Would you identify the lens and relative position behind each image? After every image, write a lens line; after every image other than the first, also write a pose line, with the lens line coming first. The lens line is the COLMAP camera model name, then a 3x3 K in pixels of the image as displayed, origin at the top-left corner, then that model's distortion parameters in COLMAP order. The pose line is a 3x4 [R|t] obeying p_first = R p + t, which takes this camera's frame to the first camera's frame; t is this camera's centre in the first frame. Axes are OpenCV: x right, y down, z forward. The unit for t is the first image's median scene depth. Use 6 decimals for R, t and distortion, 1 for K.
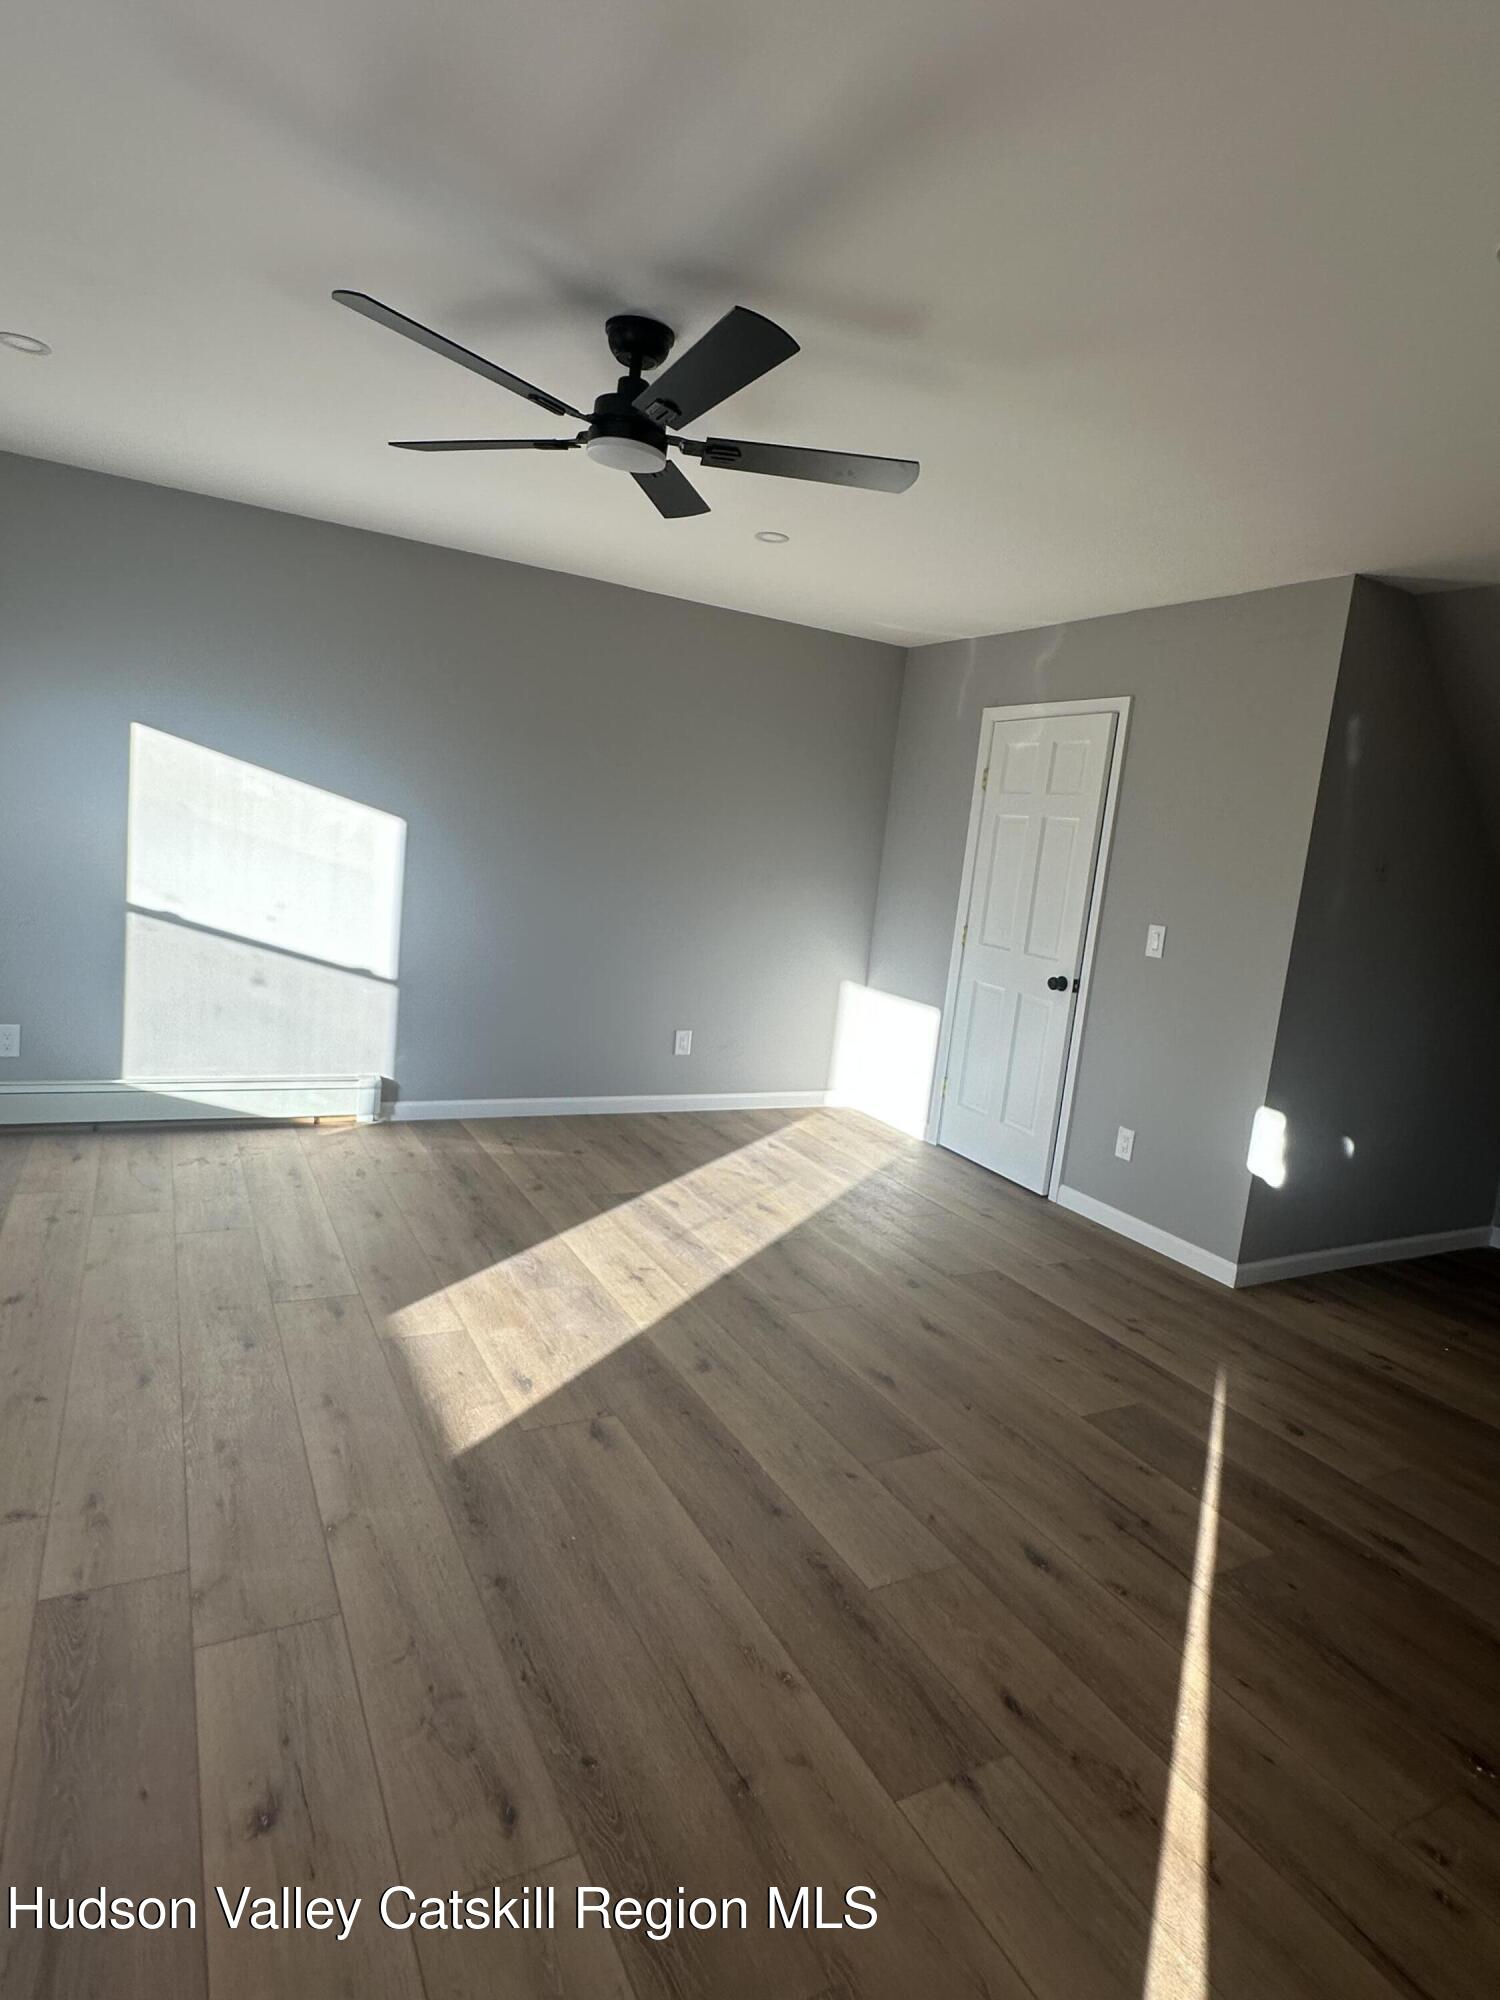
lens RADIAL K [[1093.7, 0, 667.6], [0, 1093.7, 1028.5], [0, 0, 1]] dist [0.005607, 0.000618]
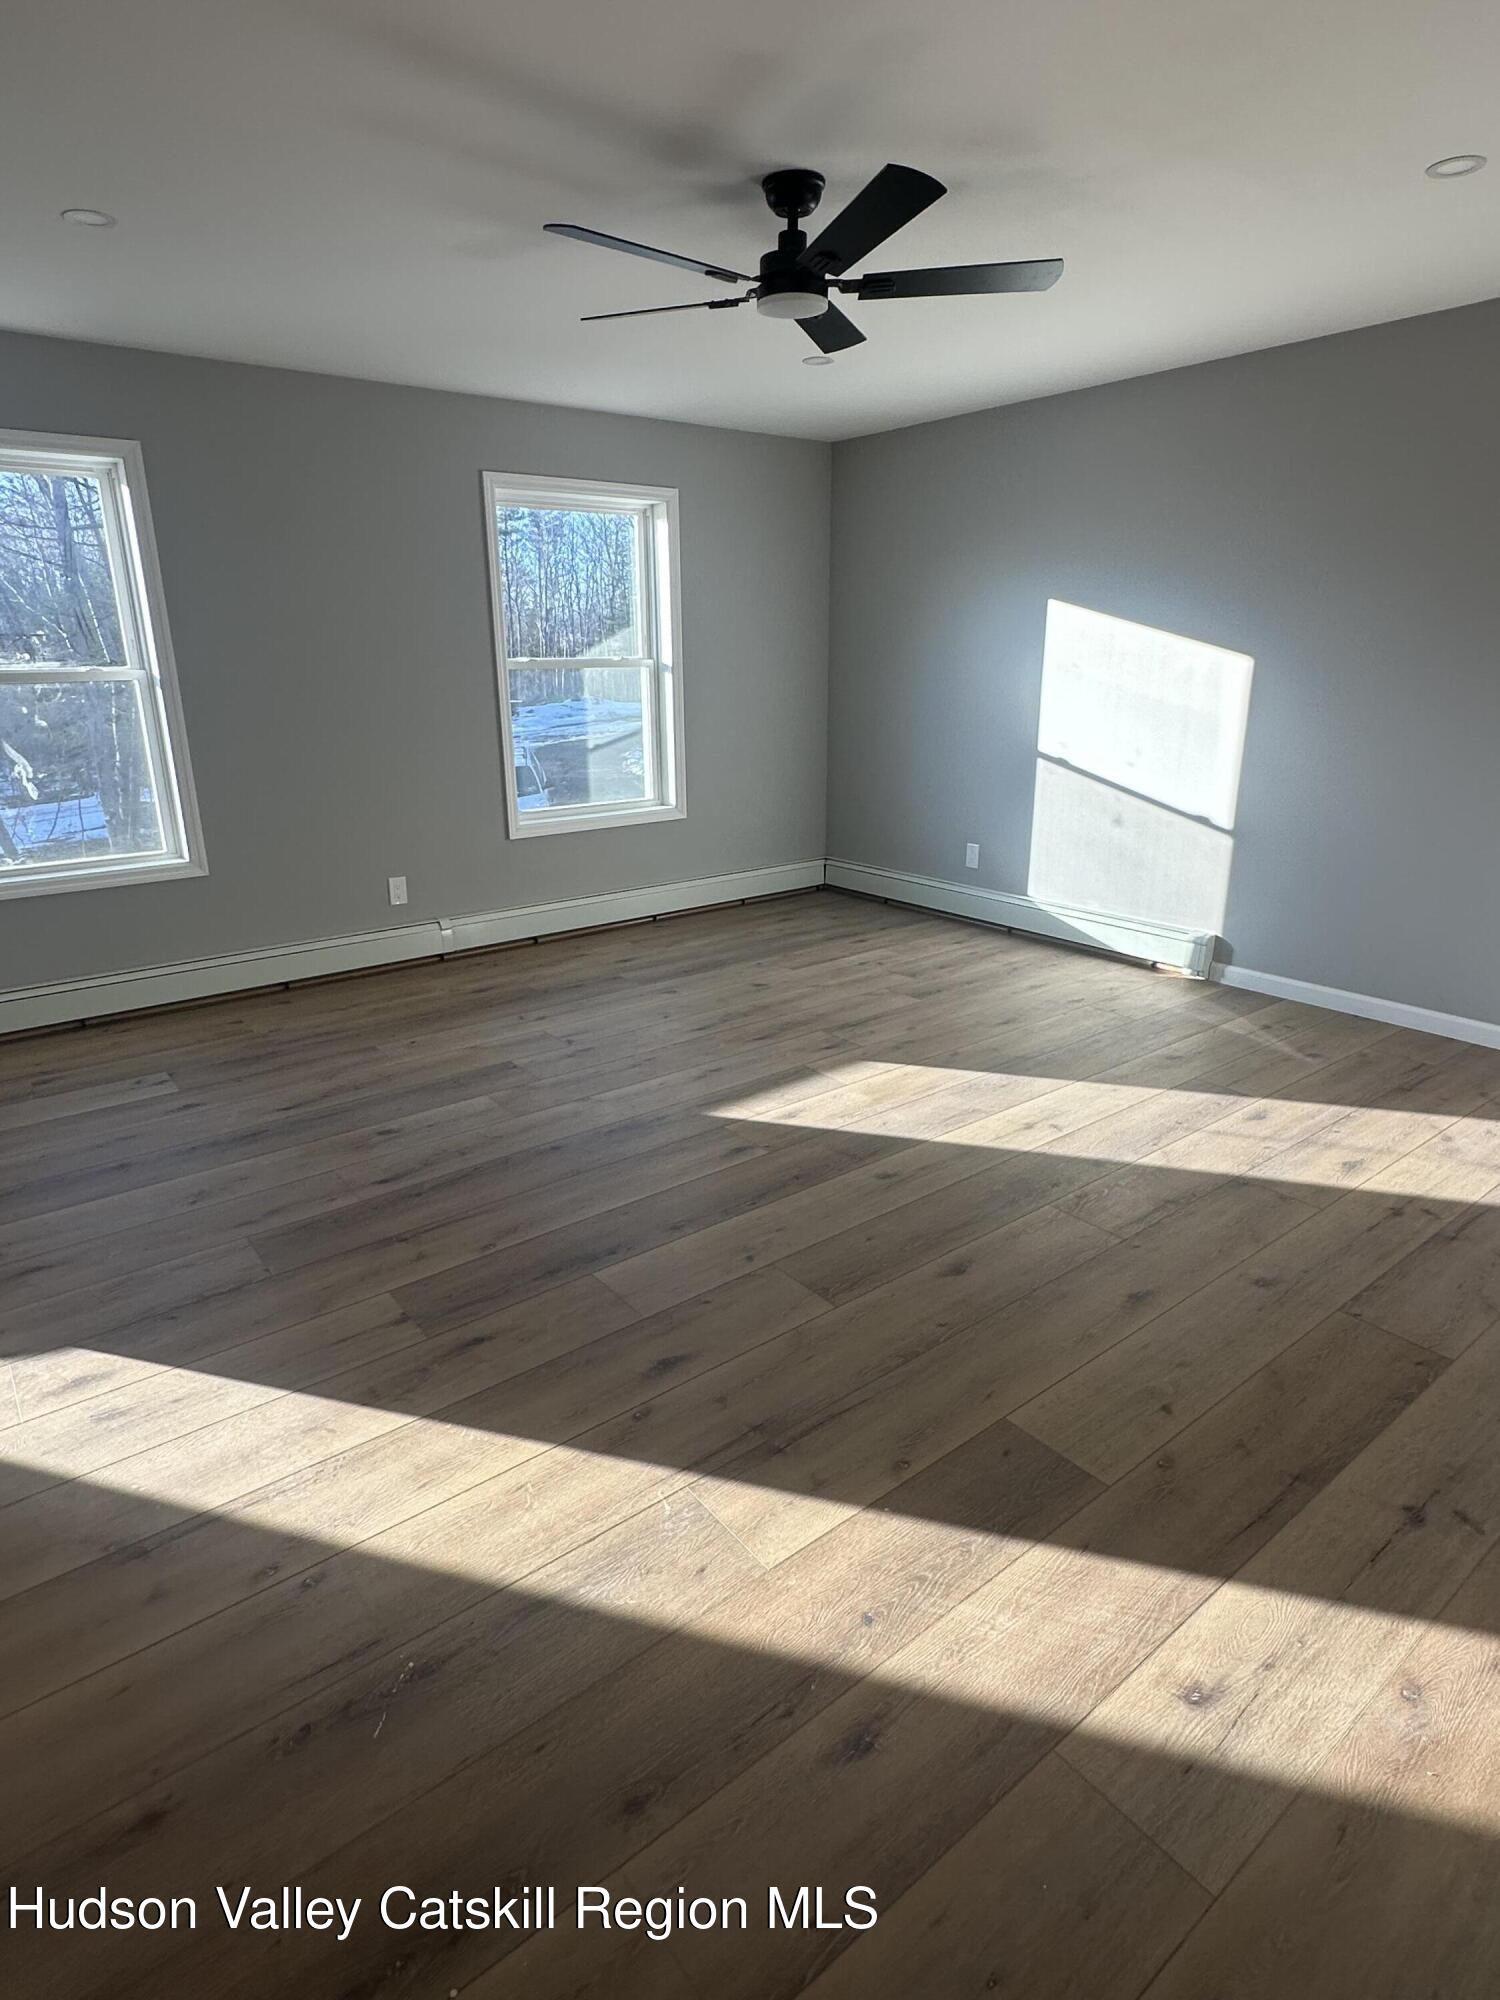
lens RADIAL K [[1093.7, 0, 746.1], [0, 1093.7, 997.8], [0, 0, 1]] dist [0.005607, 0.000618]
pose [[0.181664, 0.194197, -0.963995, 0.670029], [-0.150307, 0.974271, 0.167942, -0.001196], [0.971806, 0.114386, 0.206179, 0.456767]]
